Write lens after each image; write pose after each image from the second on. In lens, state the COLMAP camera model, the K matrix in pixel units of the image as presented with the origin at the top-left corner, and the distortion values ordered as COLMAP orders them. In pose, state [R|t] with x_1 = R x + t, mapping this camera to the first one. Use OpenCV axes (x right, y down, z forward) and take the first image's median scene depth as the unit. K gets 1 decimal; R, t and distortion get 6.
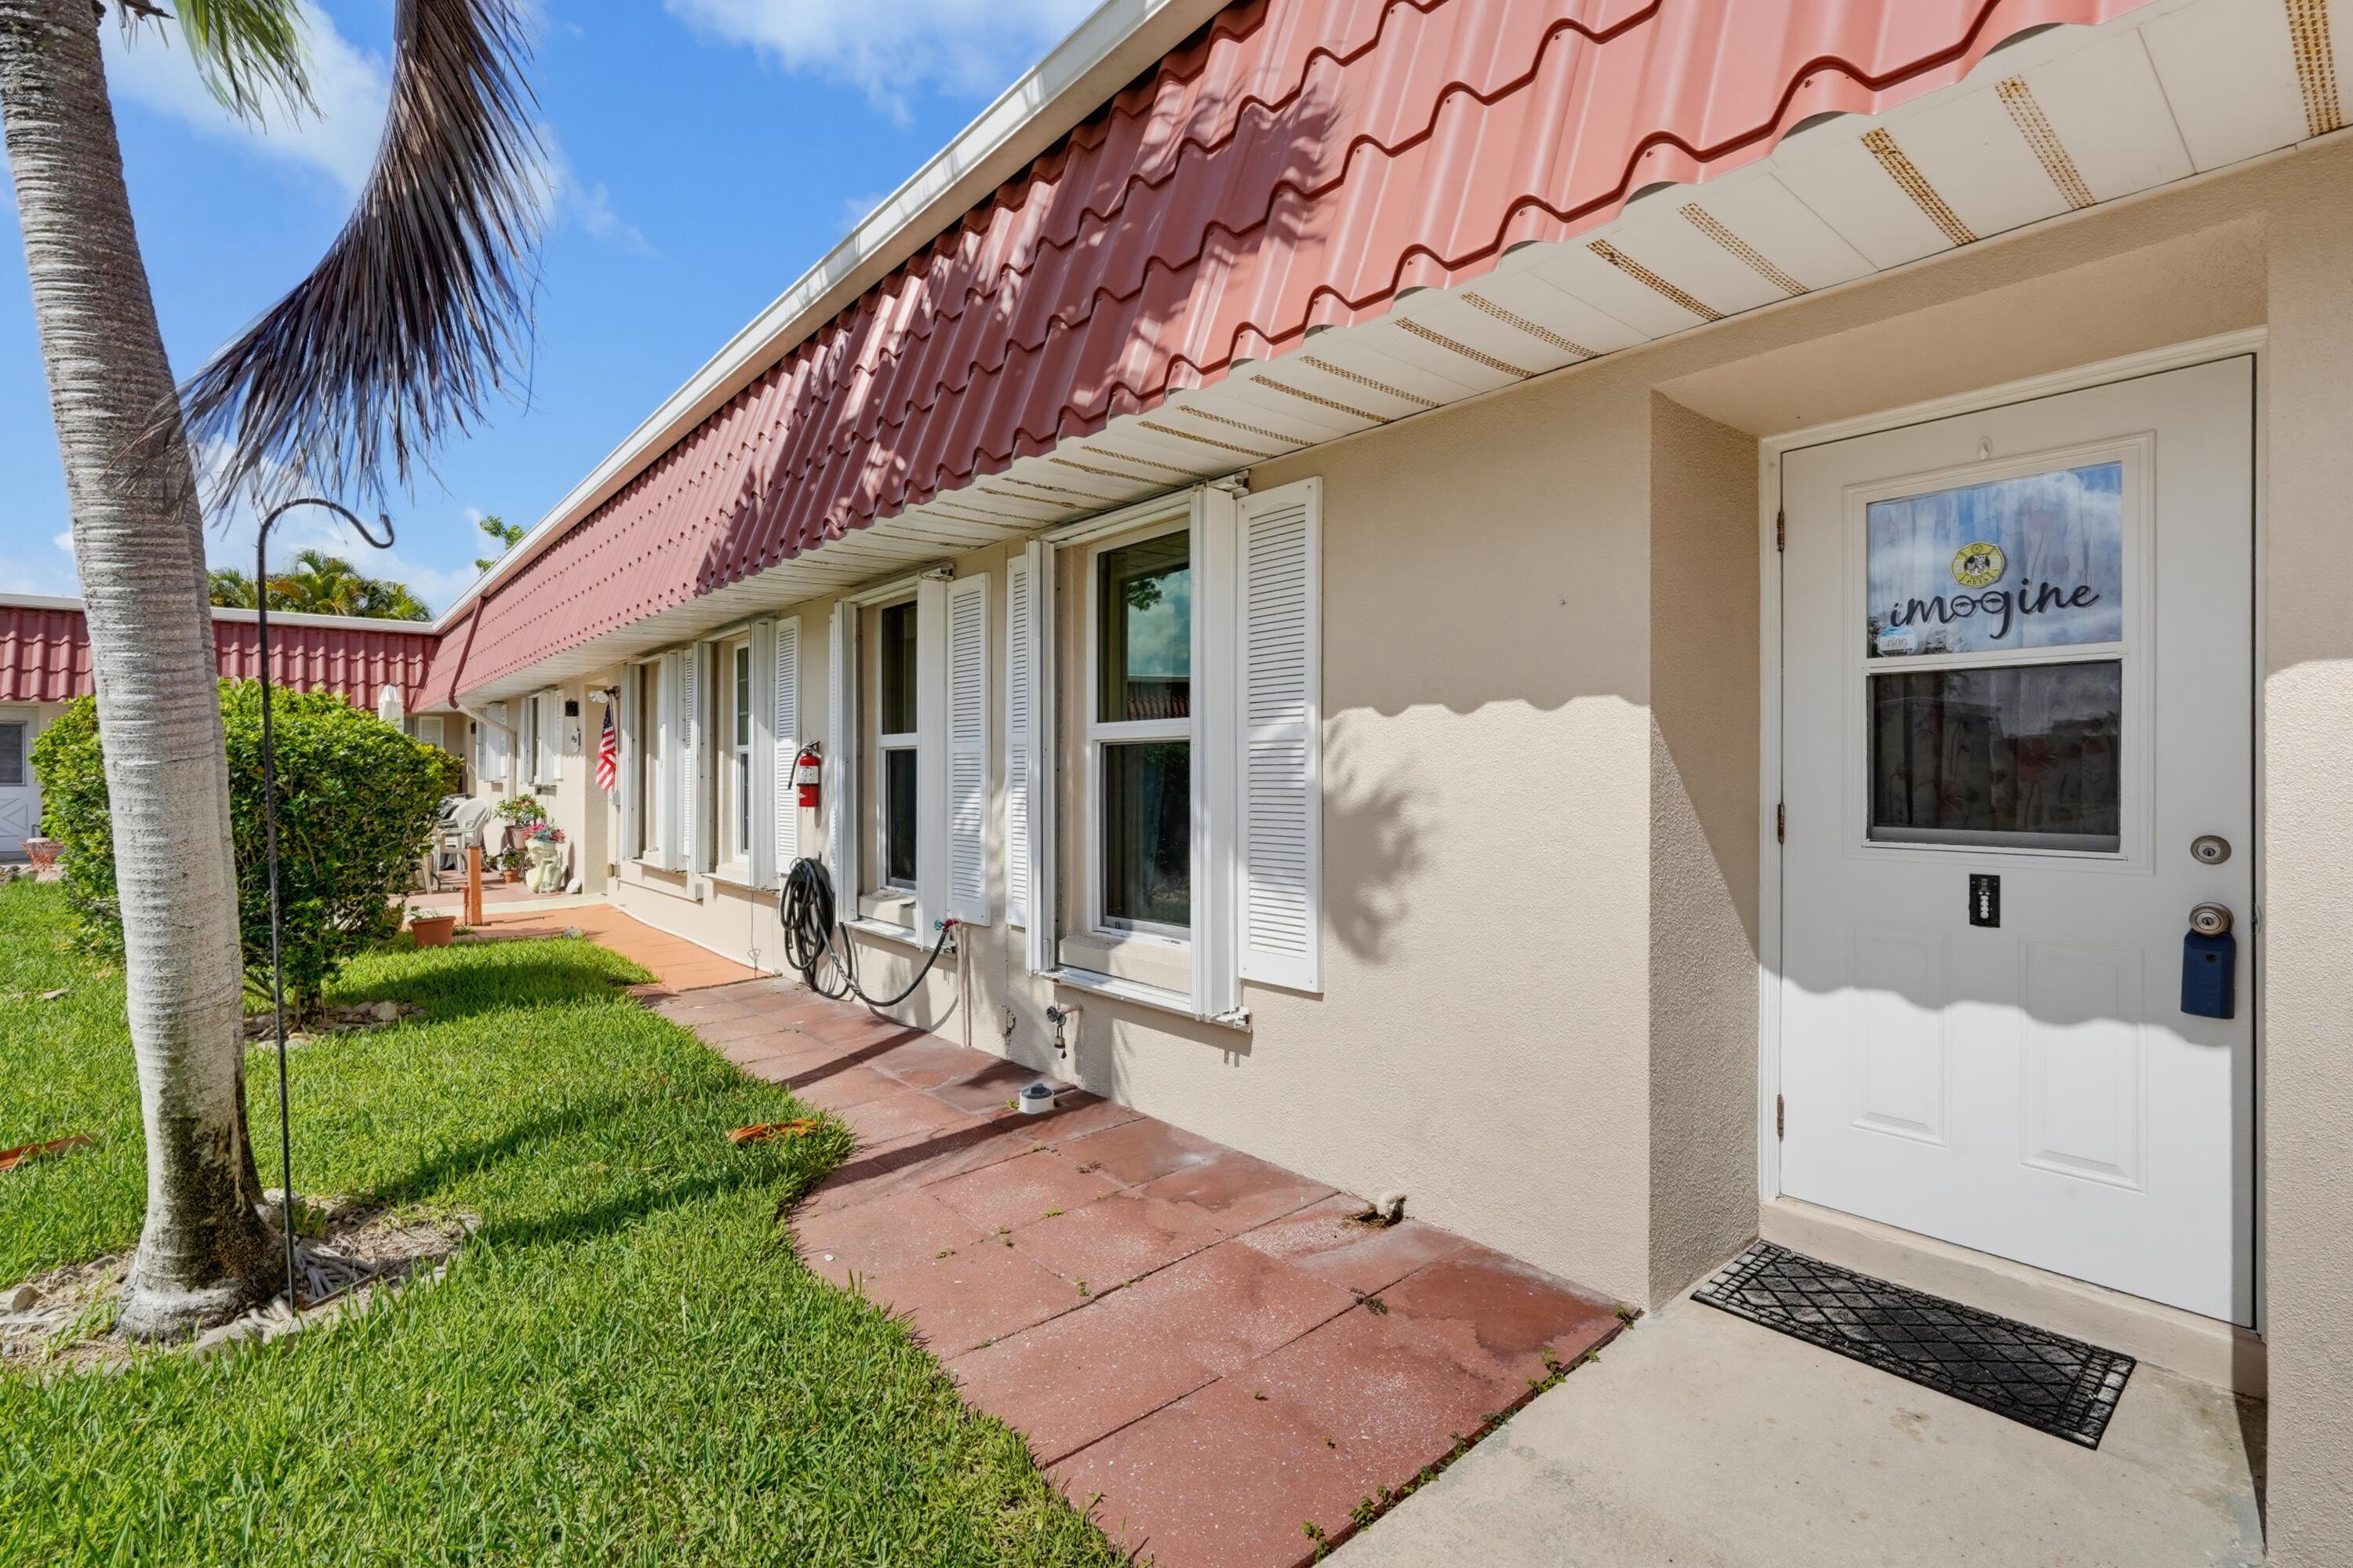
lens RADIAL K [[1069.2, 0, 1184.3], [0, 1069.2, 771.3], [0, 0, 1]] dist [-0.012585, 0.005424]
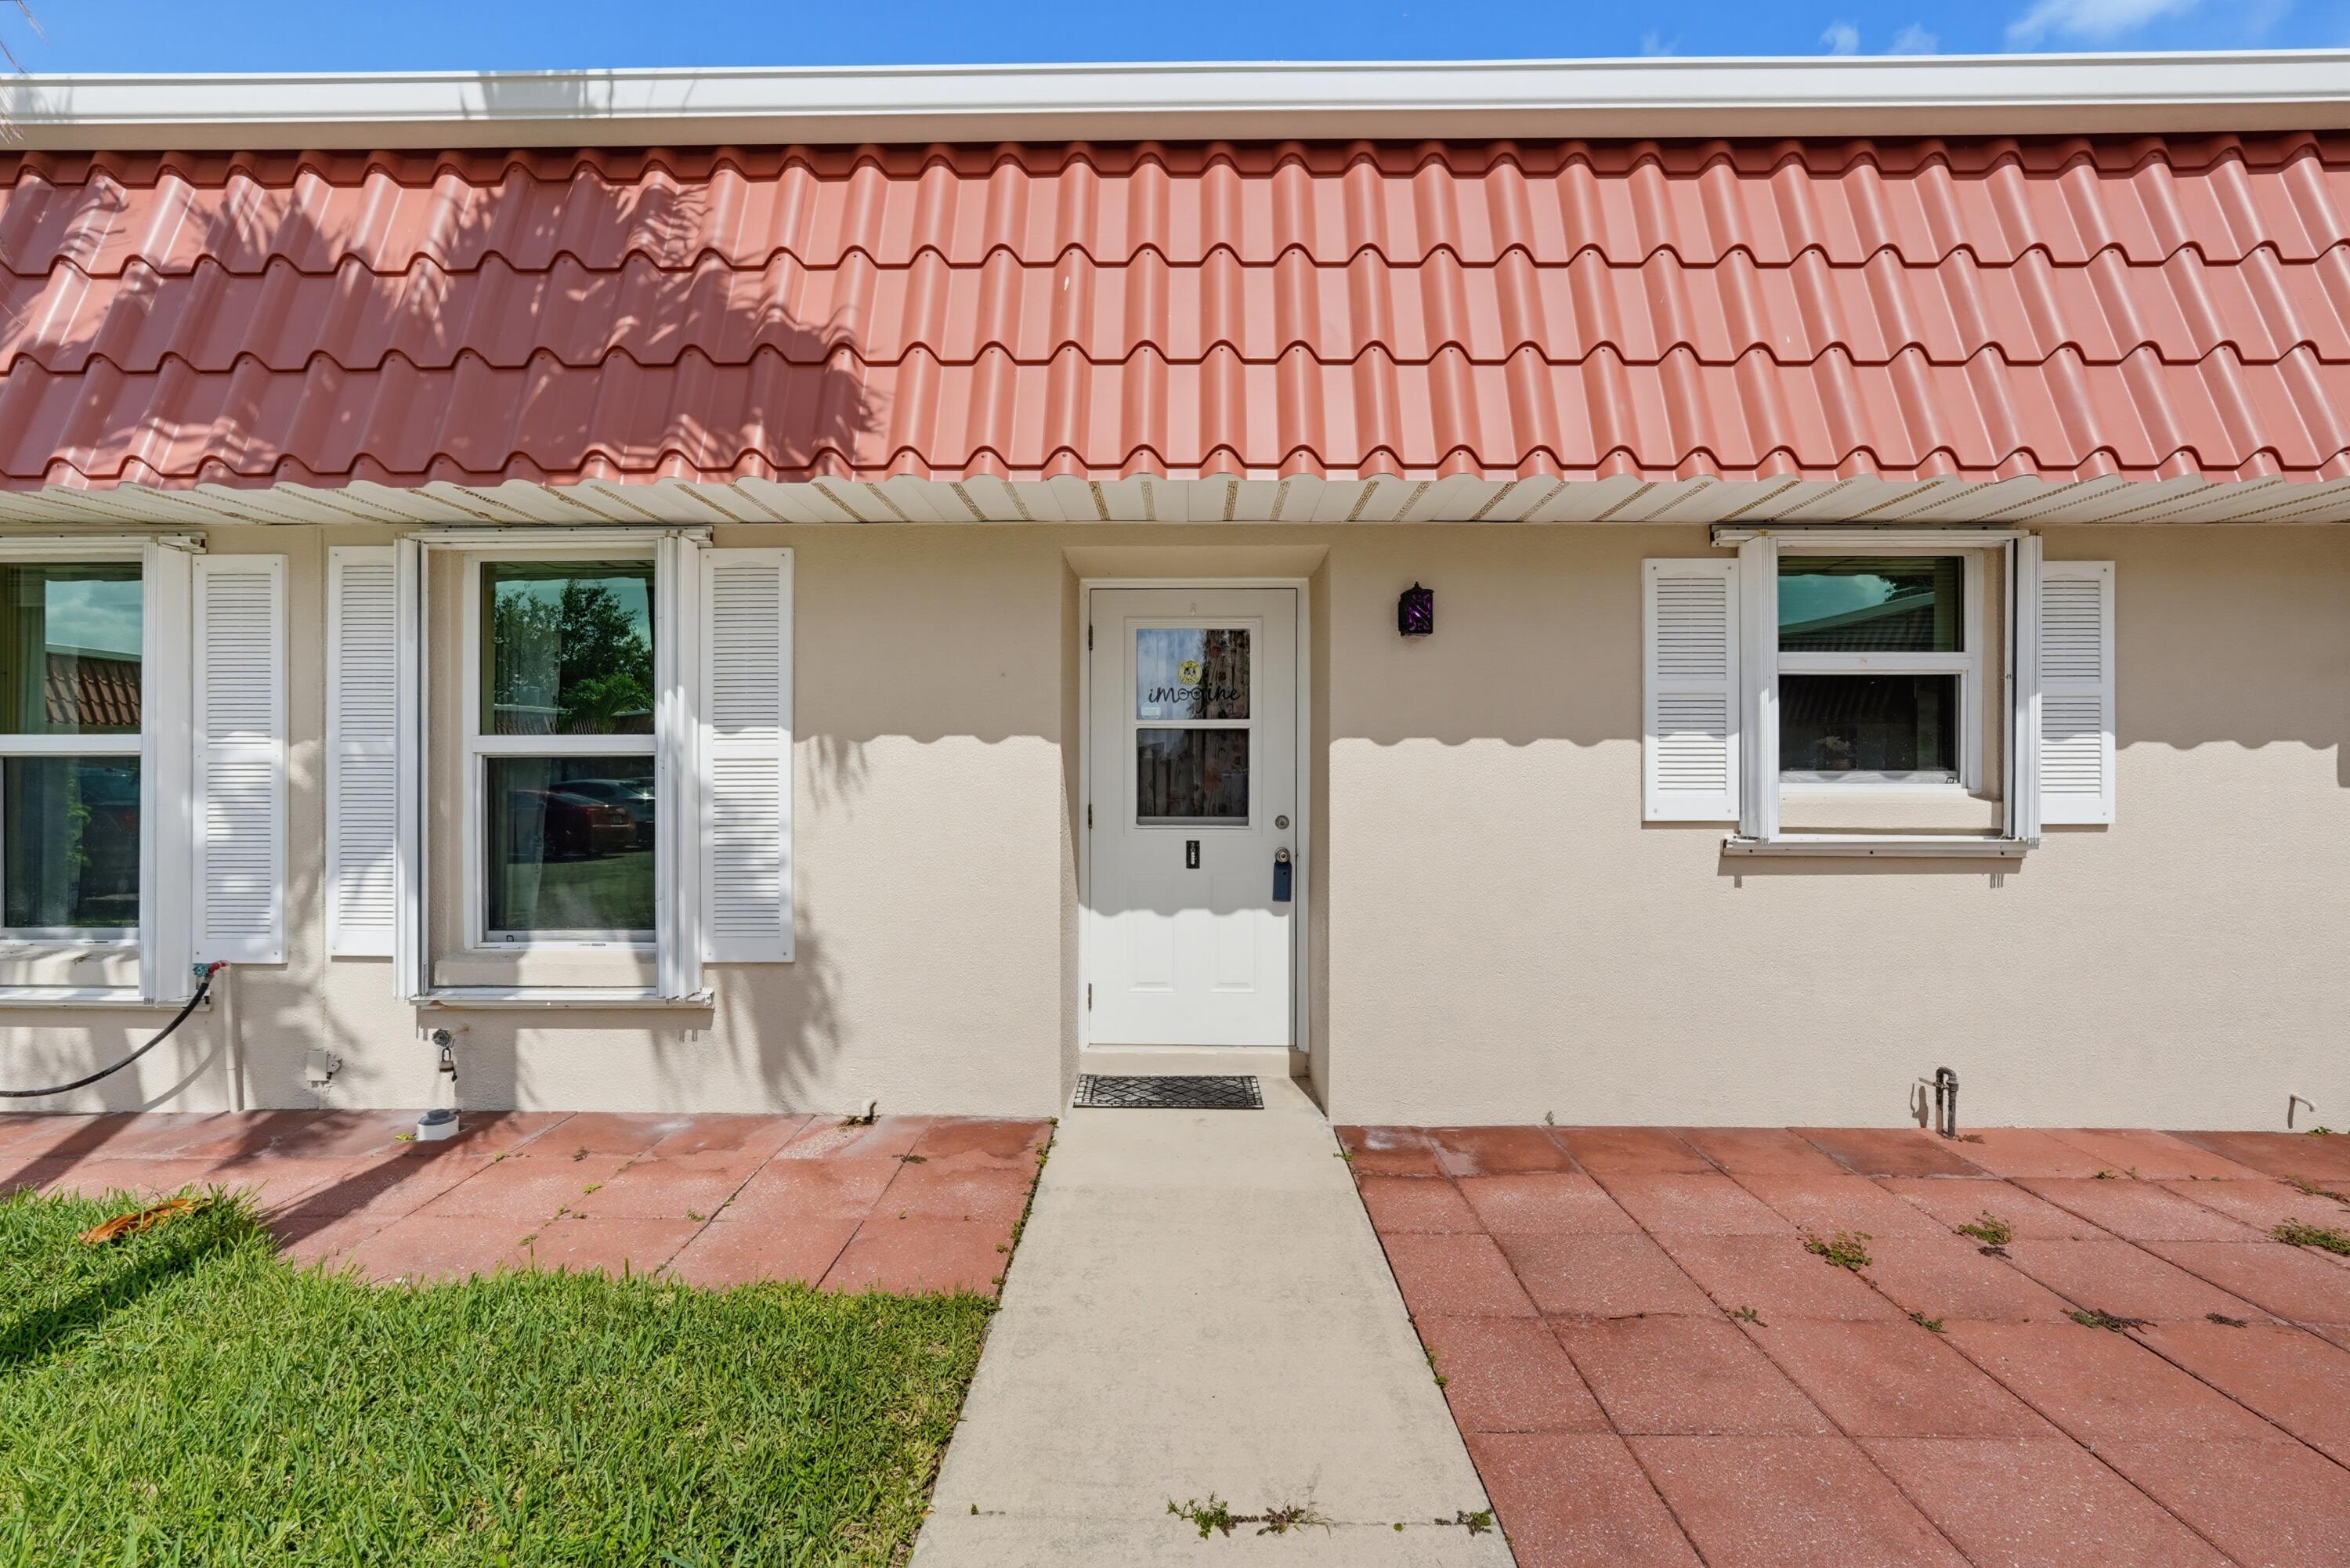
lens RADIAL K [[1067.7, 0, 1160.8], [0, 1067.7, 784.2], [0, 0, 1]] dist [-0.012585, 0.005424]
pose [[0.664858, 0.000686, 0.746970, -0.589058], [-0.000530, 1.000000, -0.000447, 0.000137], [-0.746970, -0.000098, 0.664858, -0.169100]]
